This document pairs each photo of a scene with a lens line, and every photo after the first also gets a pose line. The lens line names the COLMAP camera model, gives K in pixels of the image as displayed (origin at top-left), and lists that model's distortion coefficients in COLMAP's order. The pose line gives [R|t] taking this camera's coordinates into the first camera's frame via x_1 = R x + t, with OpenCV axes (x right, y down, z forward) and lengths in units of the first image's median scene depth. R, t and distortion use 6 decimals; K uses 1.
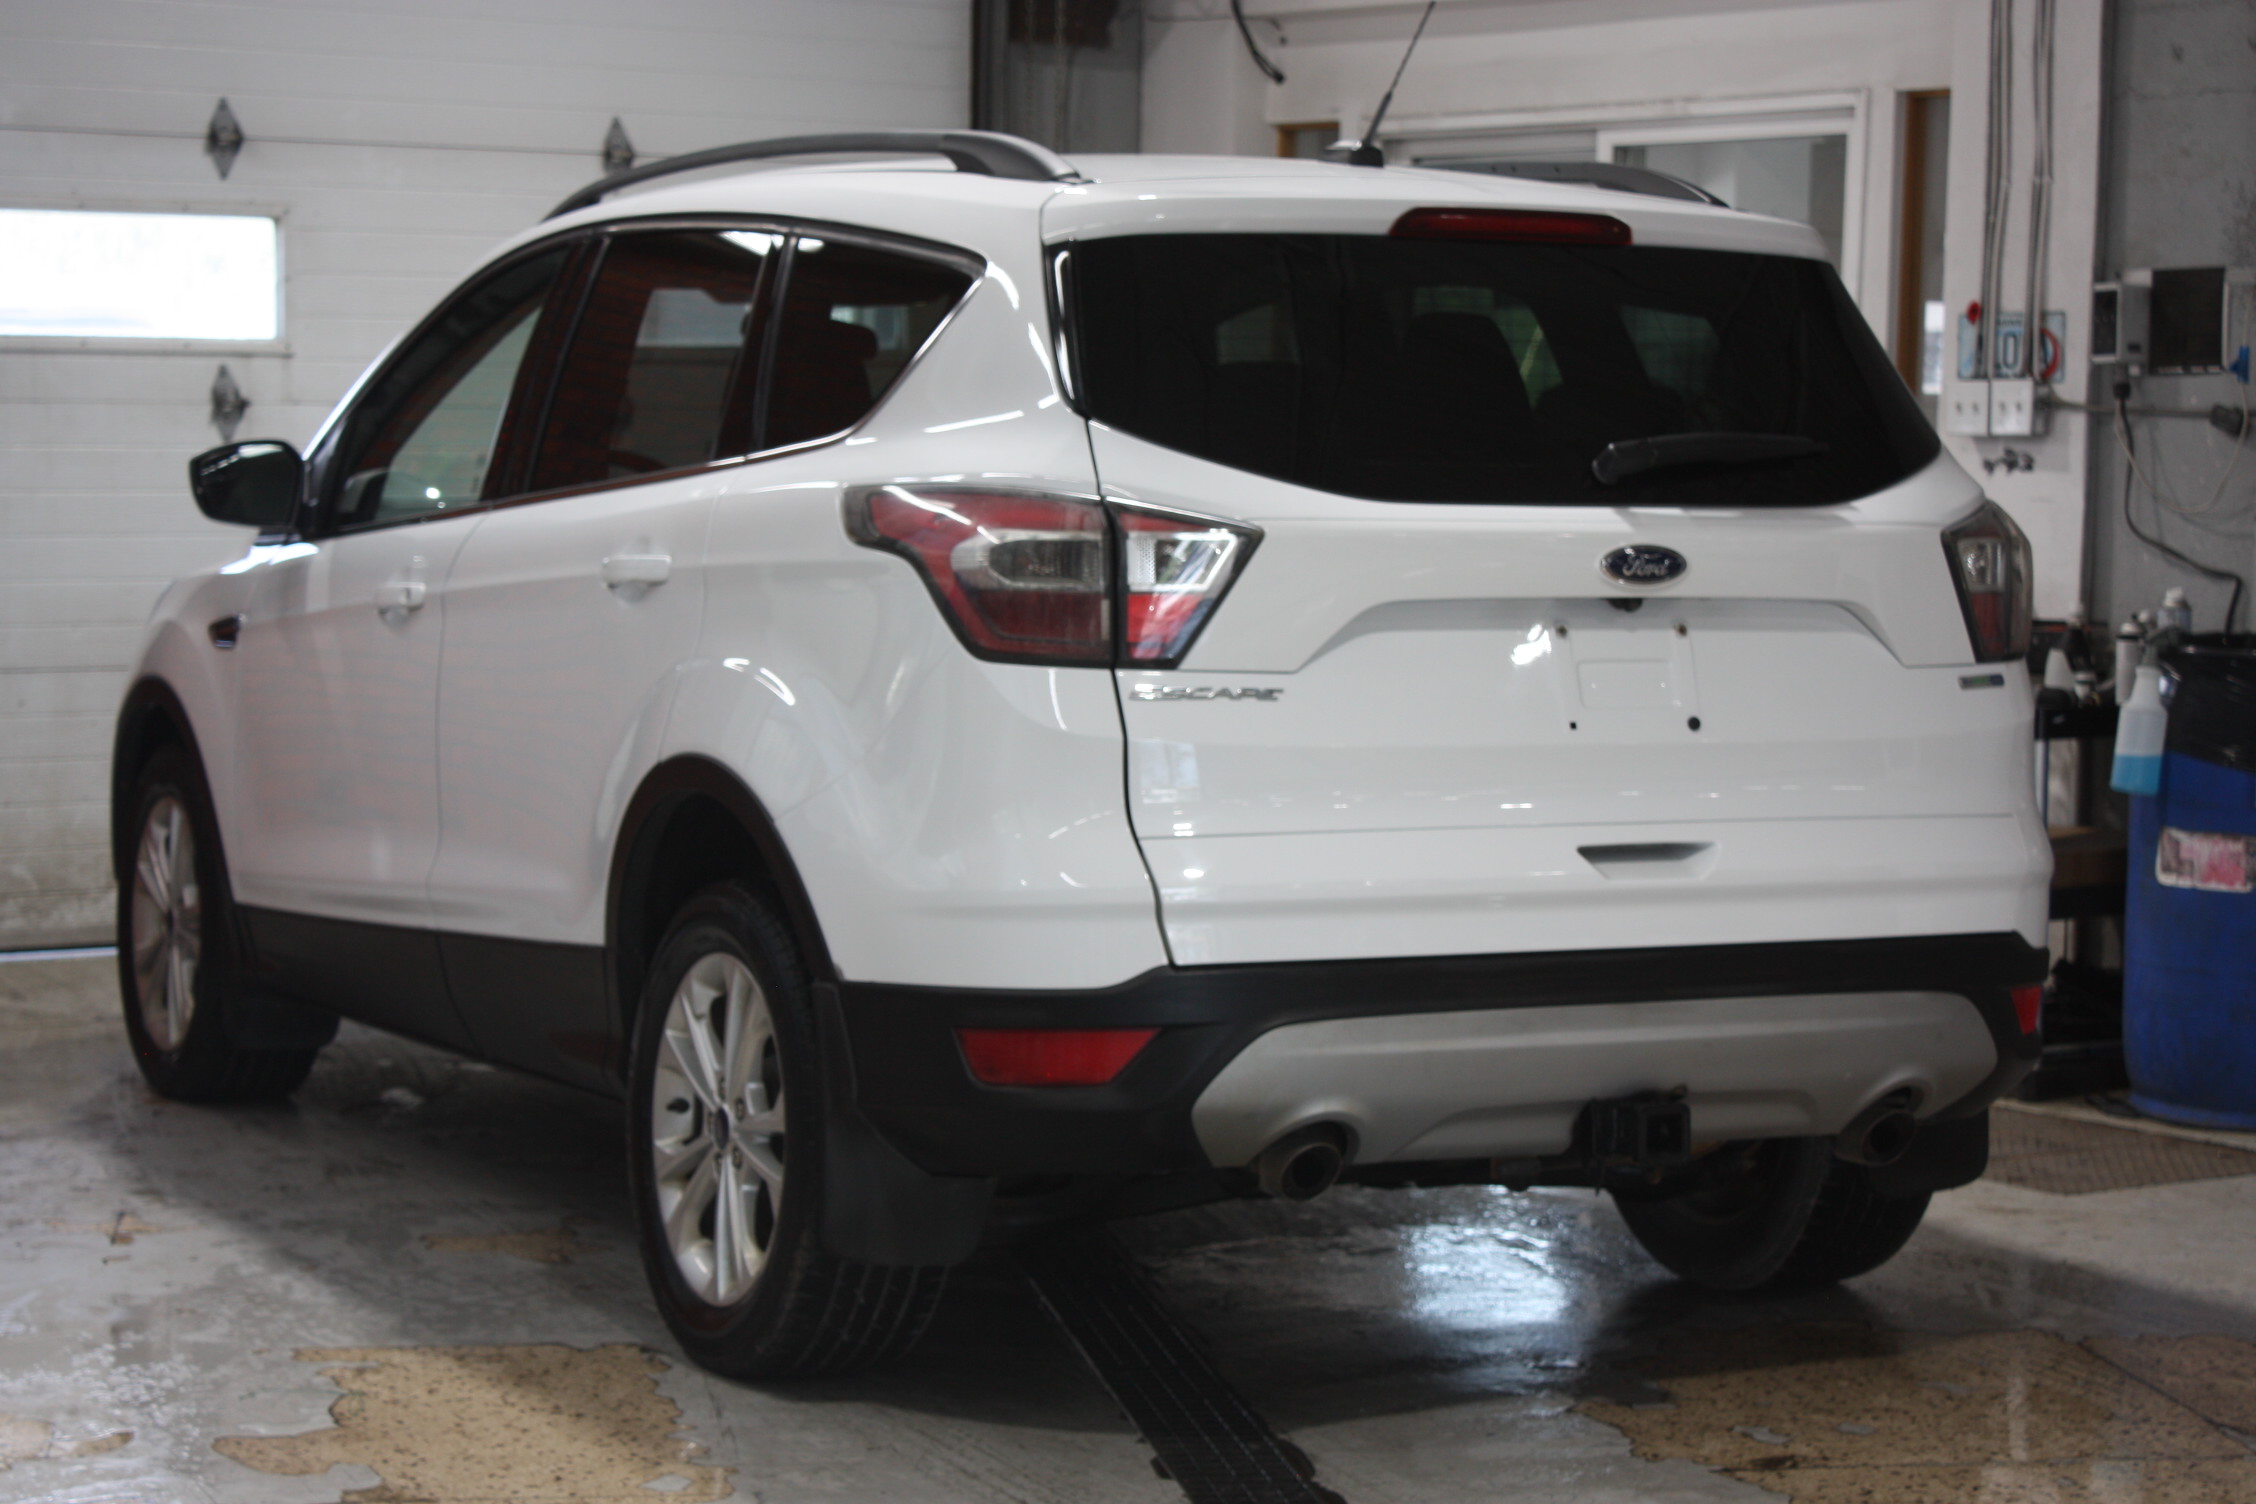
lens RADIAL K [[4823.2, 0, 1132.3], [0, 4823.2, 760.2], [0, 0, 1]] dist [0.044063, 0.000000]
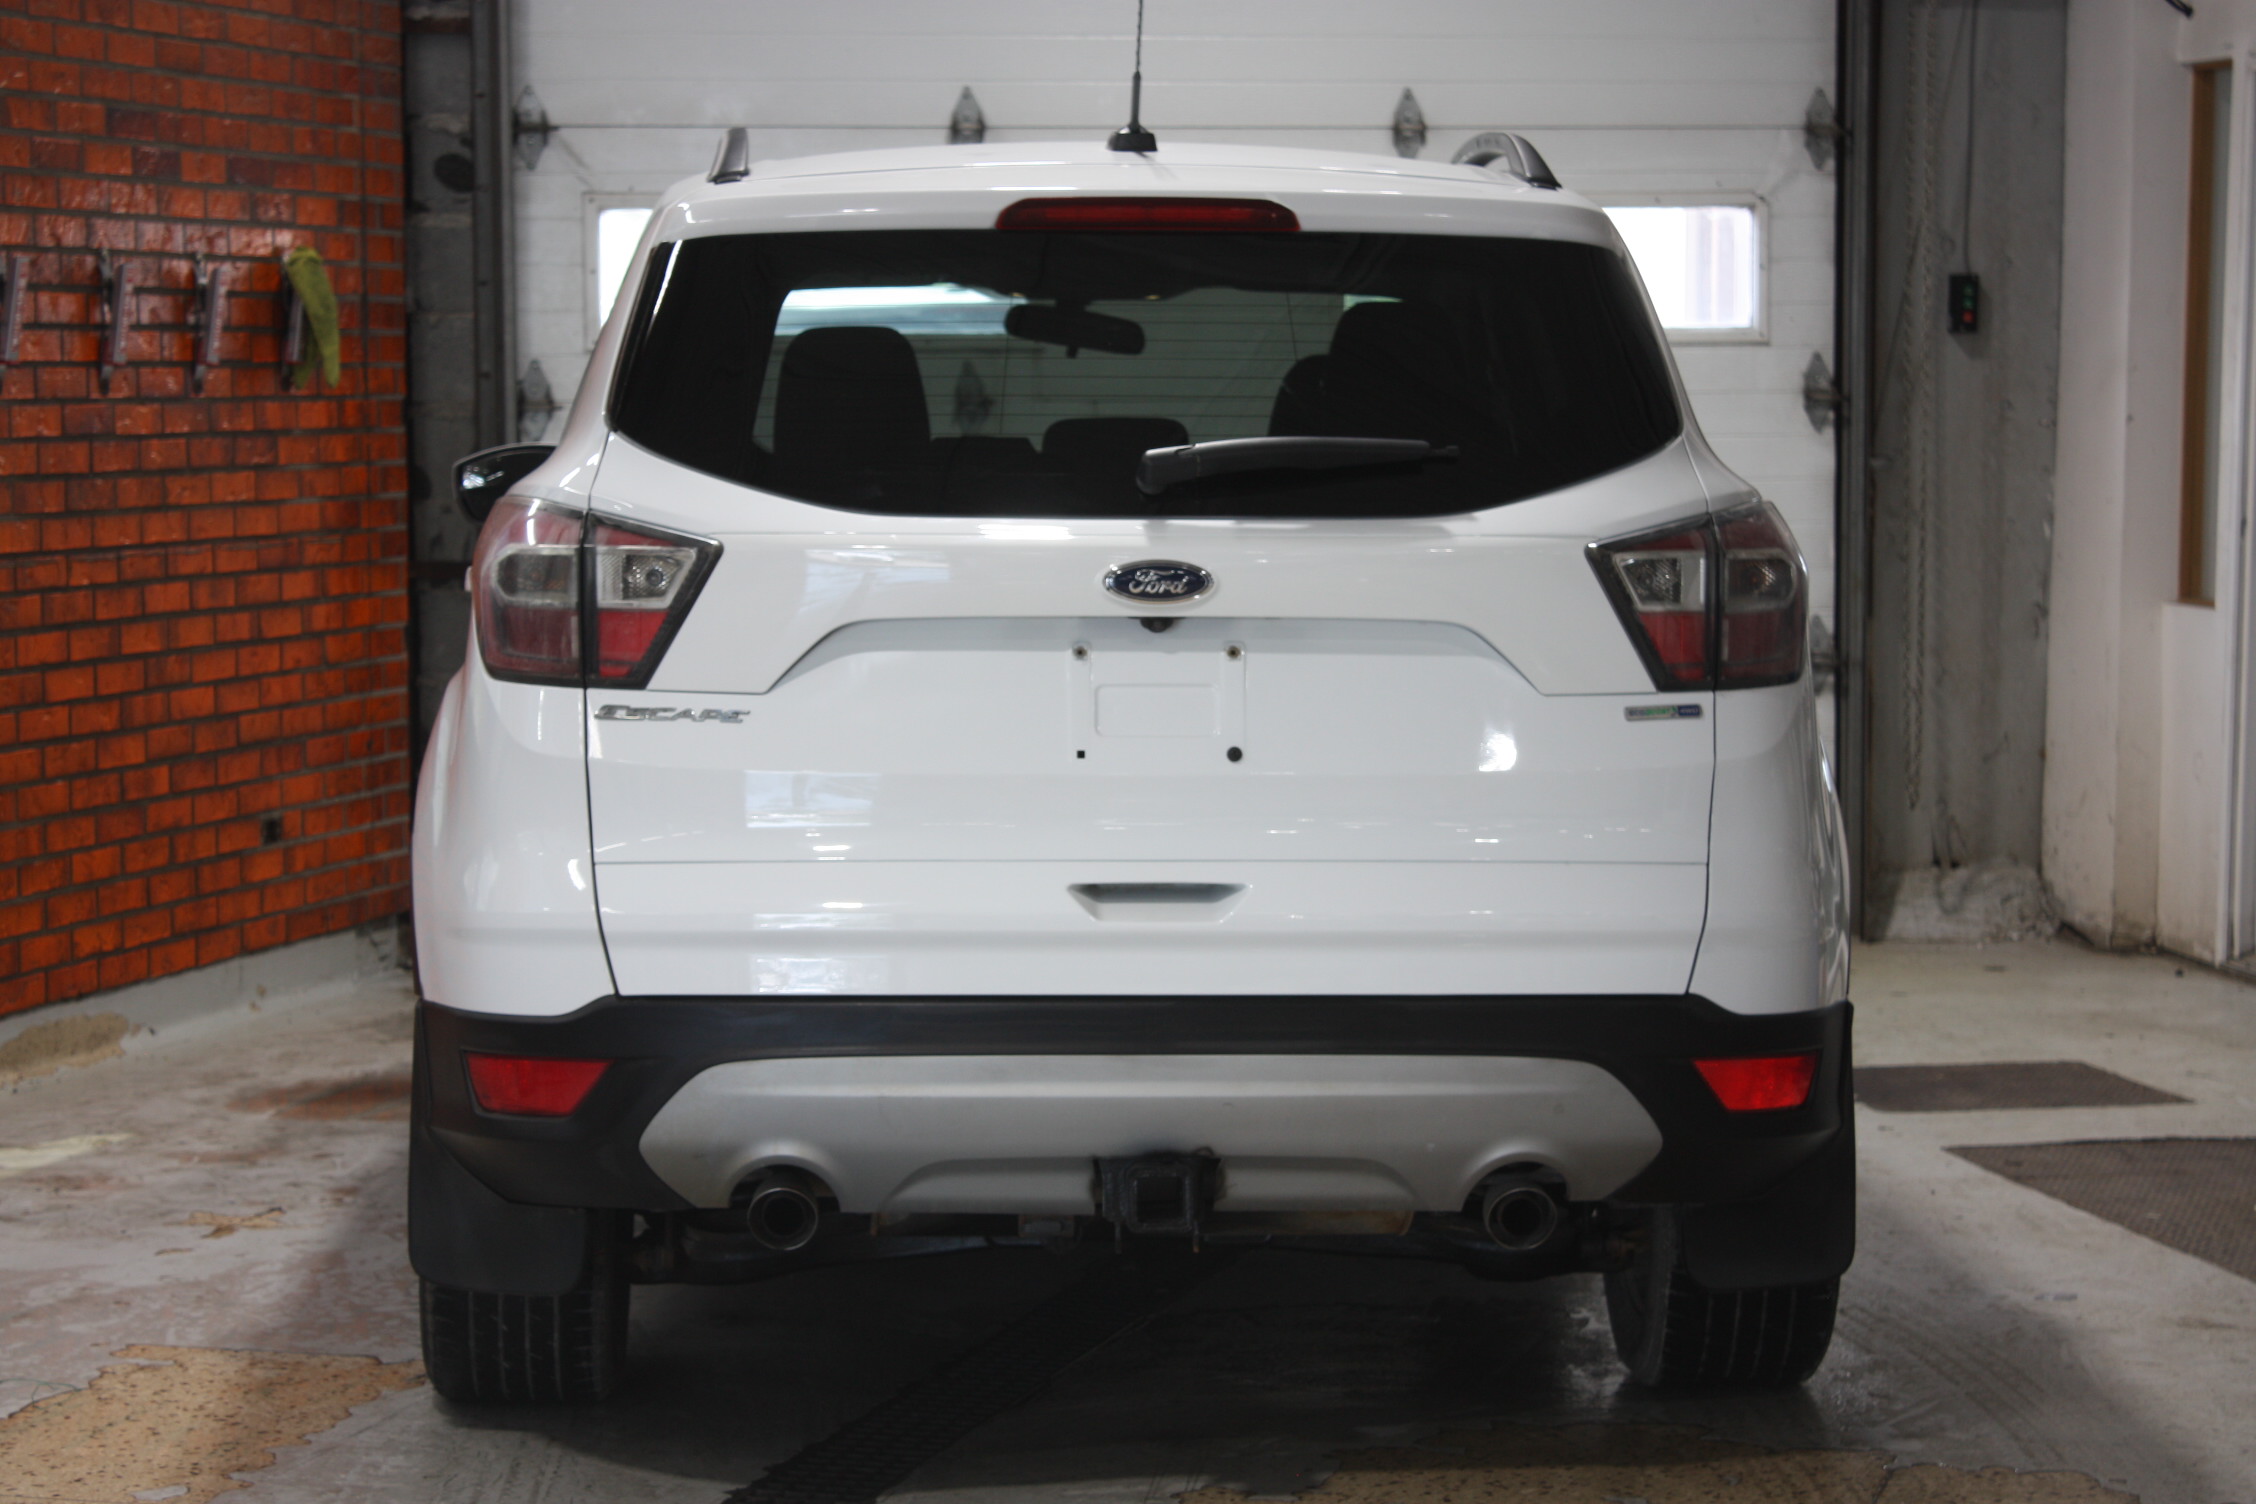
lens RADIAL K [[5350.9, 0, 1121.7], [0, 5350.9, 738.7], [0, 0, 1]] dist [0.114146, 0.000000]
pose [[0.909521, 0.015472, -0.415371, 0.520775], [-0.017903, 0.999838, -0.001957, -0.008170], [0.415273, 0.009216, 0.909650, 0.064223]]
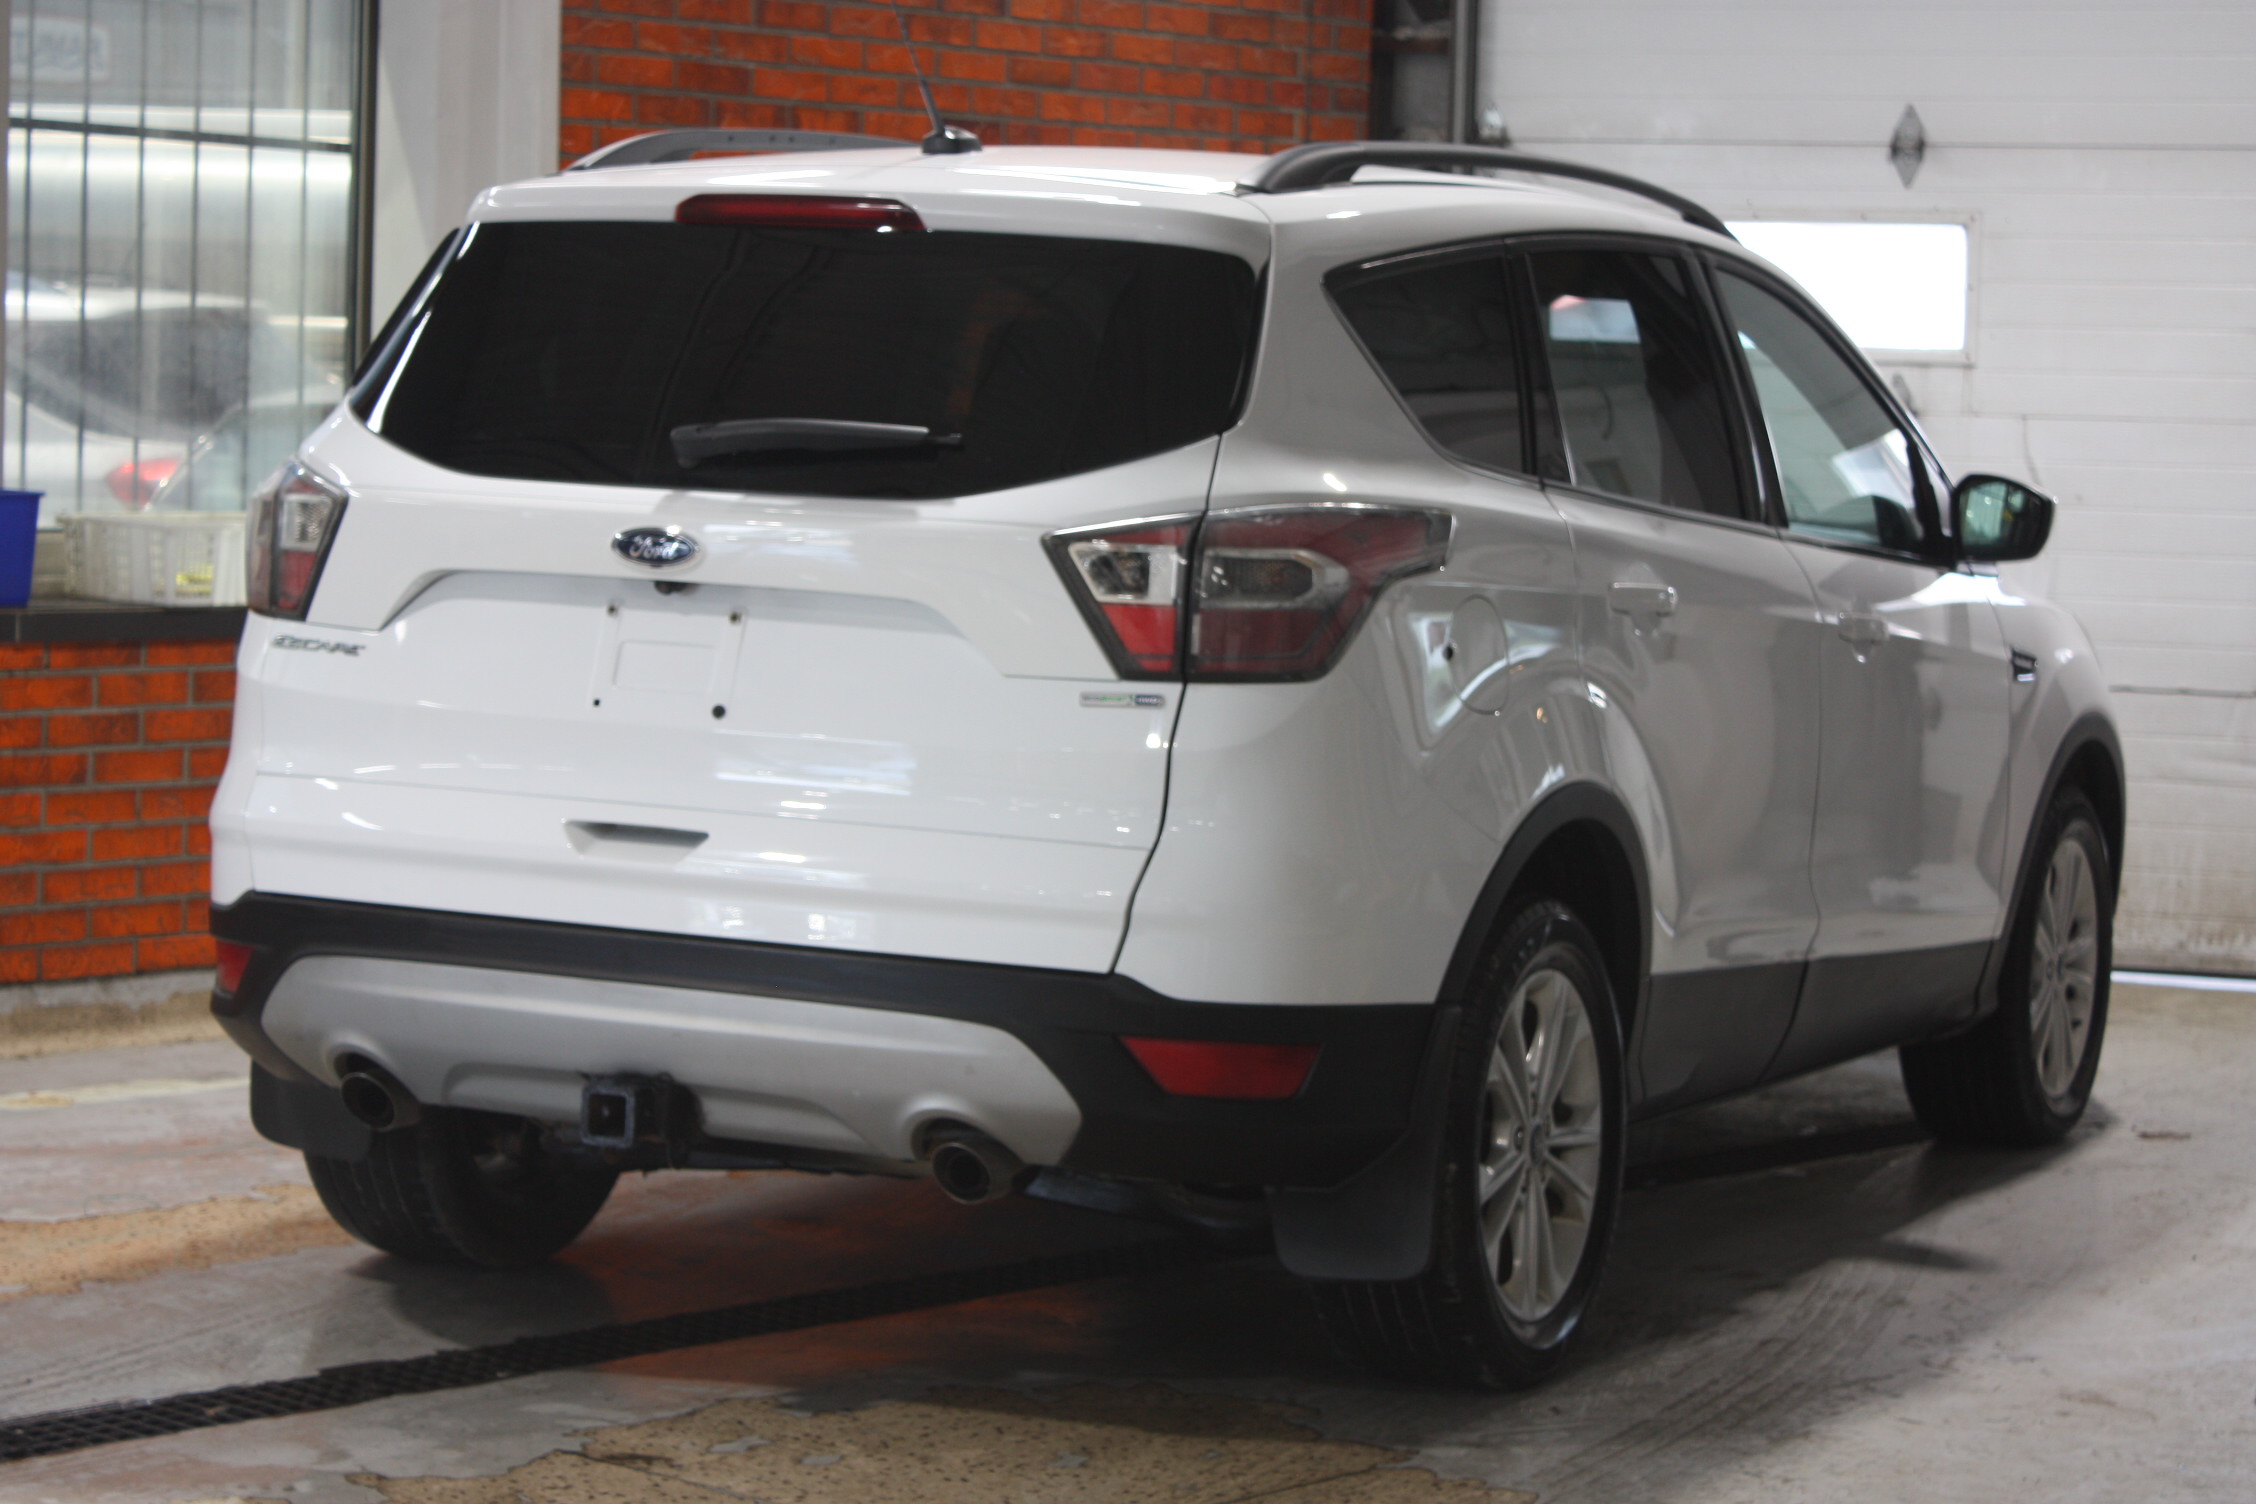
lens RADIAL K [[5126.6, 0, 1131.0], [0, 5126.6, 759.3], [0, 0, 1]] dist [0.108723, 0.000000]
pose [[0.611079, 0.072213, -0.788269, 0.997316], [-0.083695, 0.996142, 0.026375, -0.032669], [0.787132, 0.049858, 0.614766, 0.422155]]
